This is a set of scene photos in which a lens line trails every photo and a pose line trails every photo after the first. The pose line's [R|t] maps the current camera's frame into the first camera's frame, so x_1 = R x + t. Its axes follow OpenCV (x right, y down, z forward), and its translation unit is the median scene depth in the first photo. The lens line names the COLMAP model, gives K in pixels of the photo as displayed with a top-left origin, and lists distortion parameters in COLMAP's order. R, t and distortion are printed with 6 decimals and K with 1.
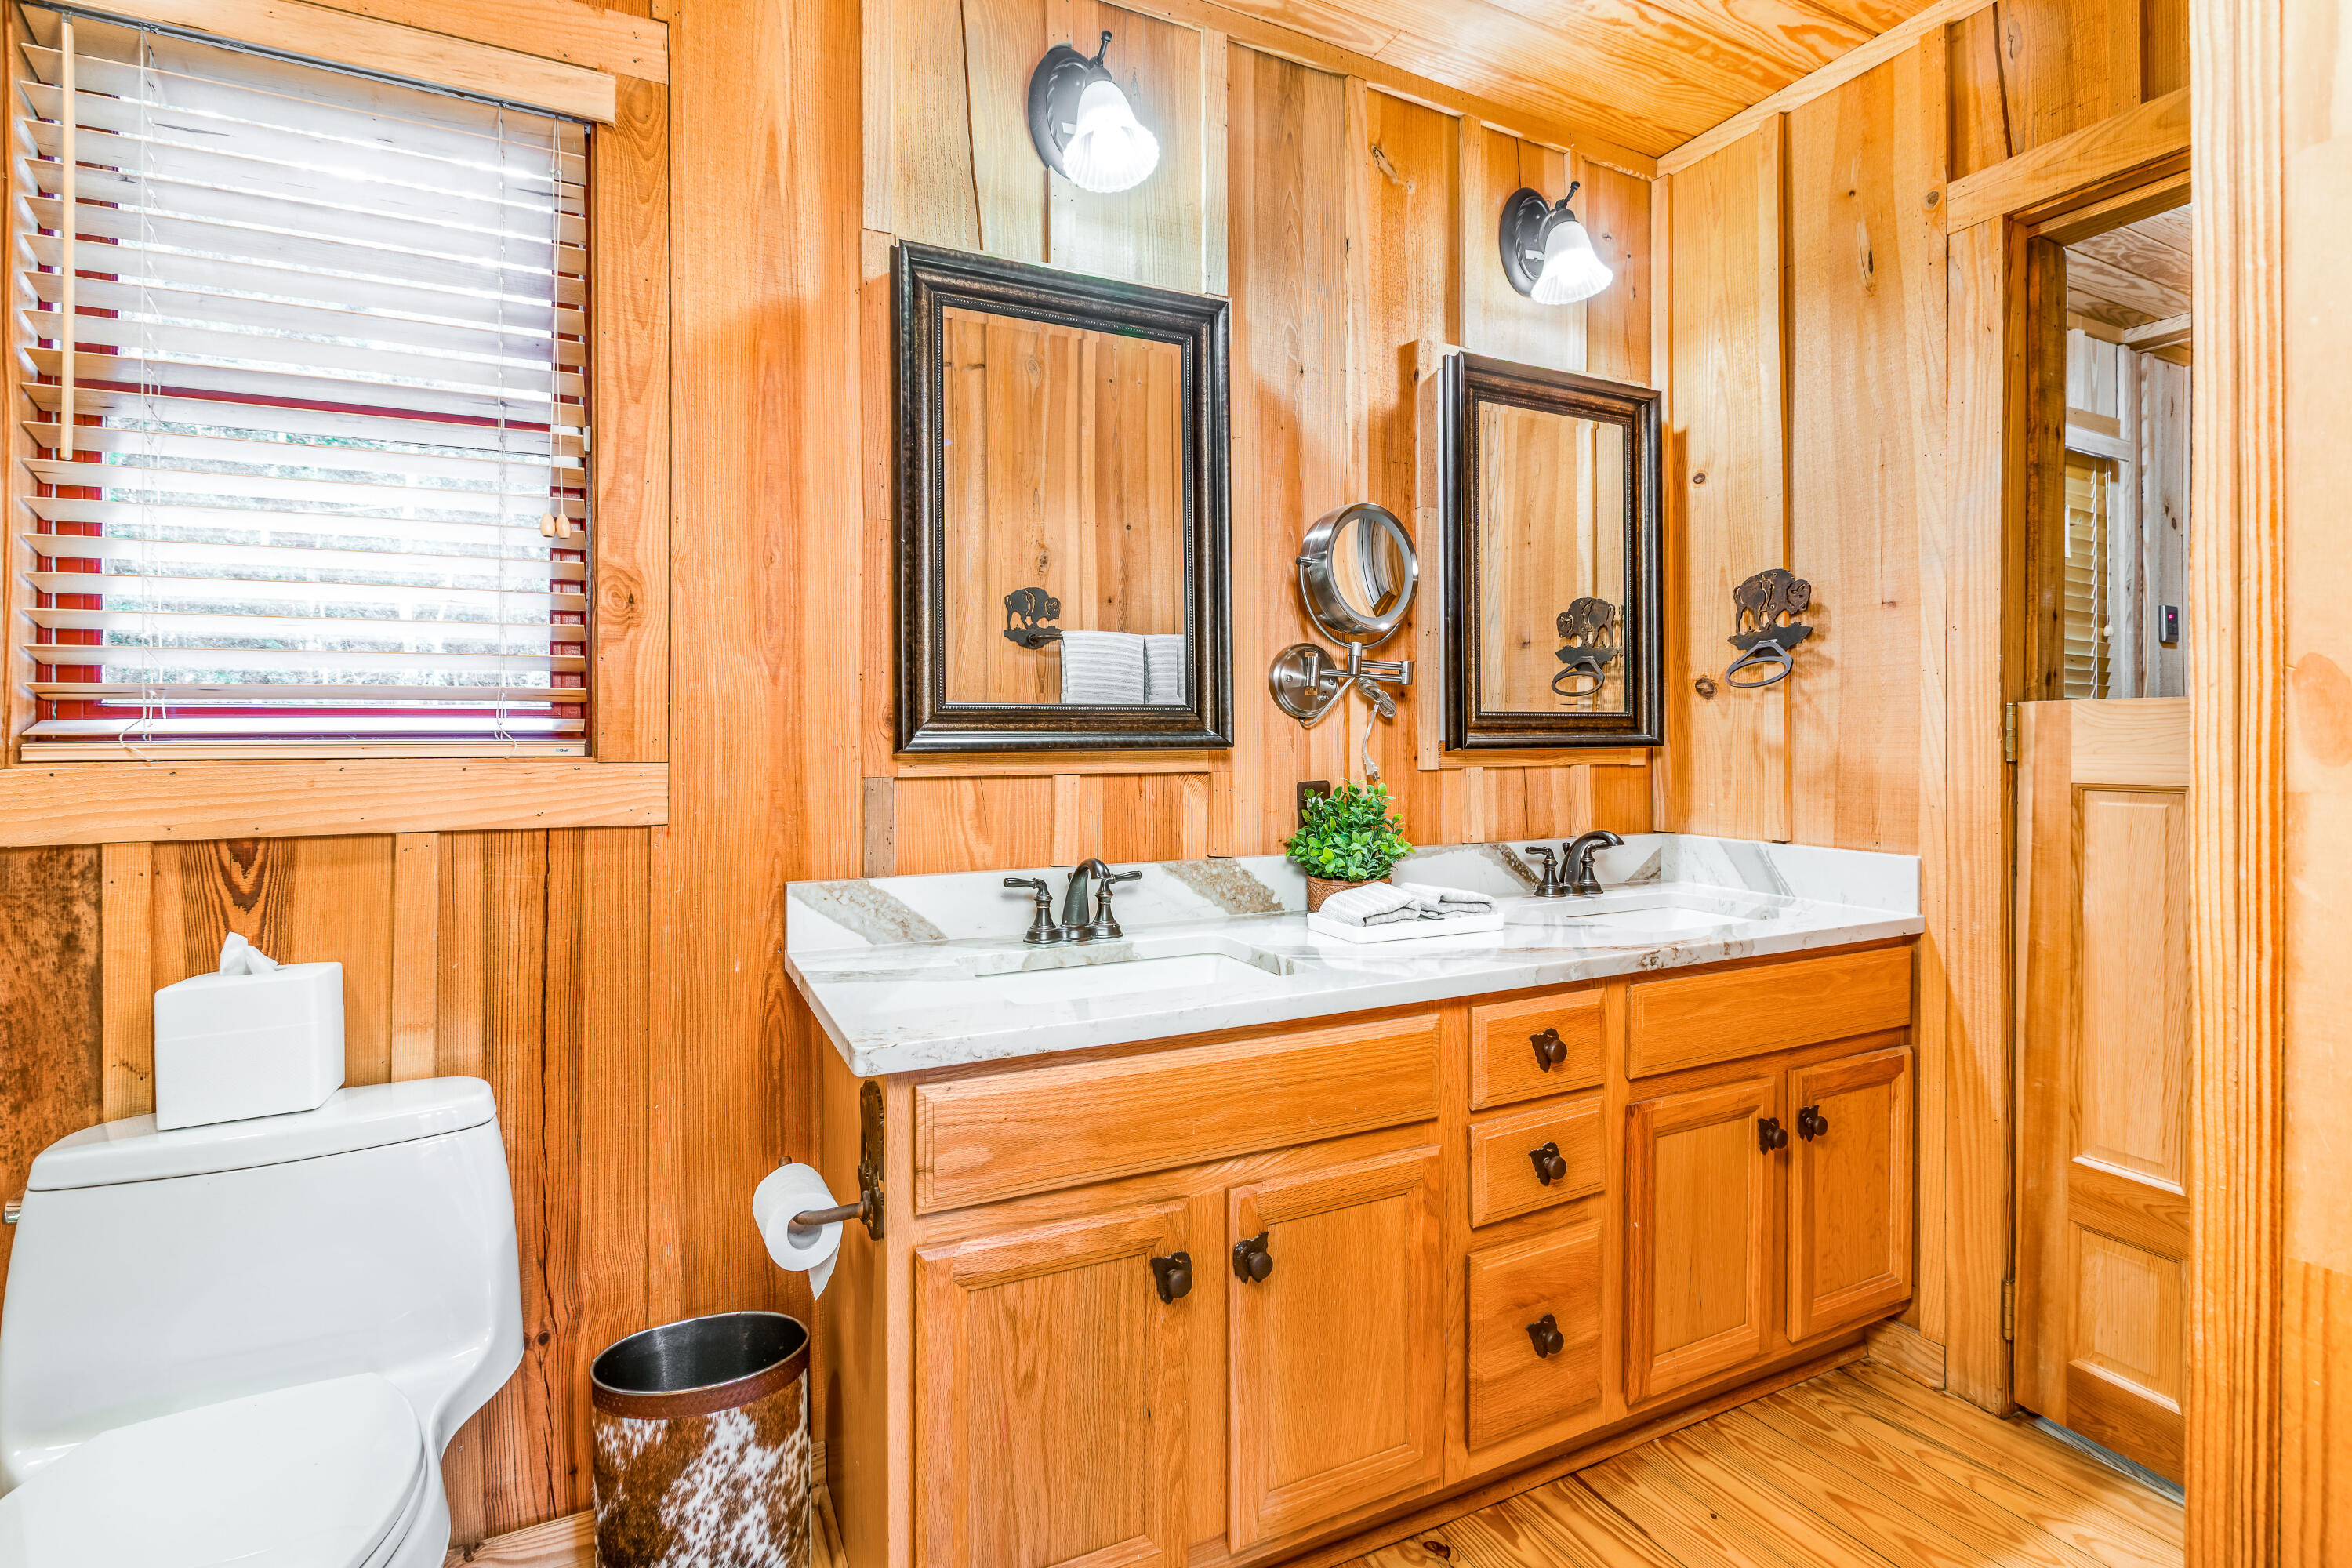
lens RADIAL K [[1107.6, 0, 1171.7], [0, 1107.6, 760.5], [0, 0, 1]] dist [-0.000234, 0.000038]
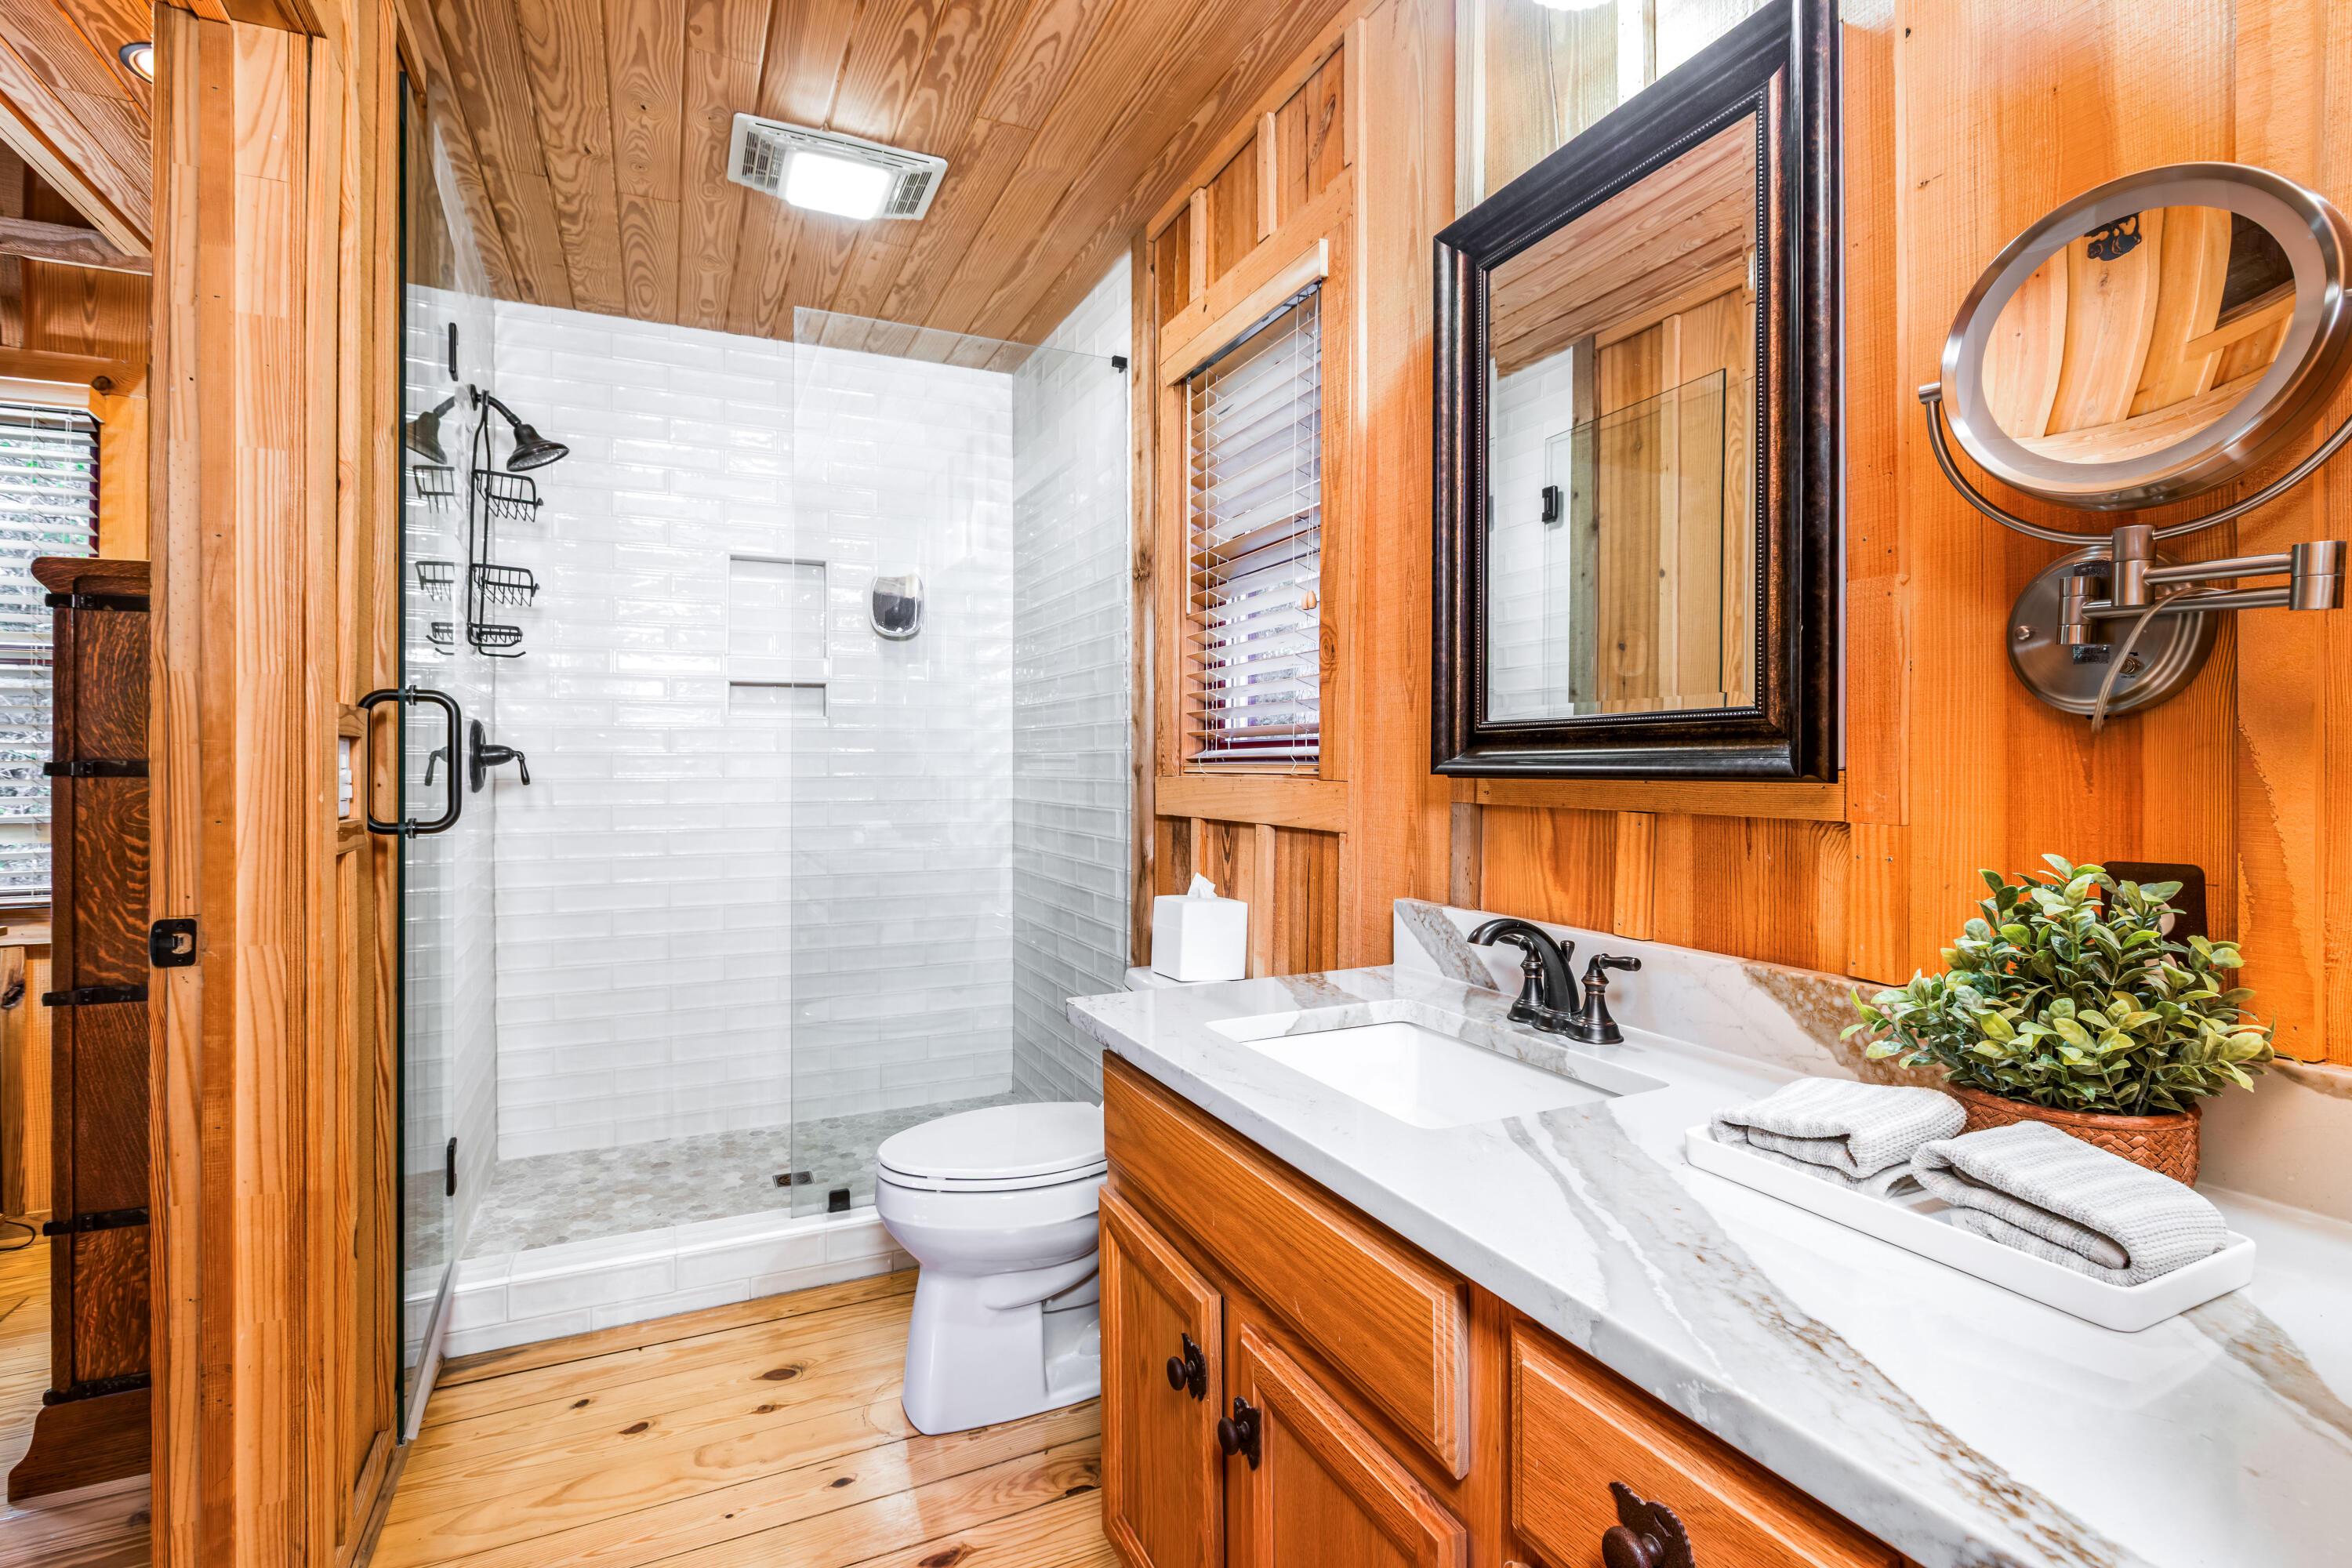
lens RADIAL K [[1107.6, 0, 1171.7], [0, 1107.6, 760.5], [0, 0, 1]] dist [-0.000234, 0.000038]
pose [[-0.010080, 0.001195, -0.999948, 0.665491], [-0.022608, 0.999743, 0.001423, -0.016191], [0.999694, 0.022621, -0.010050, 0.739773]]
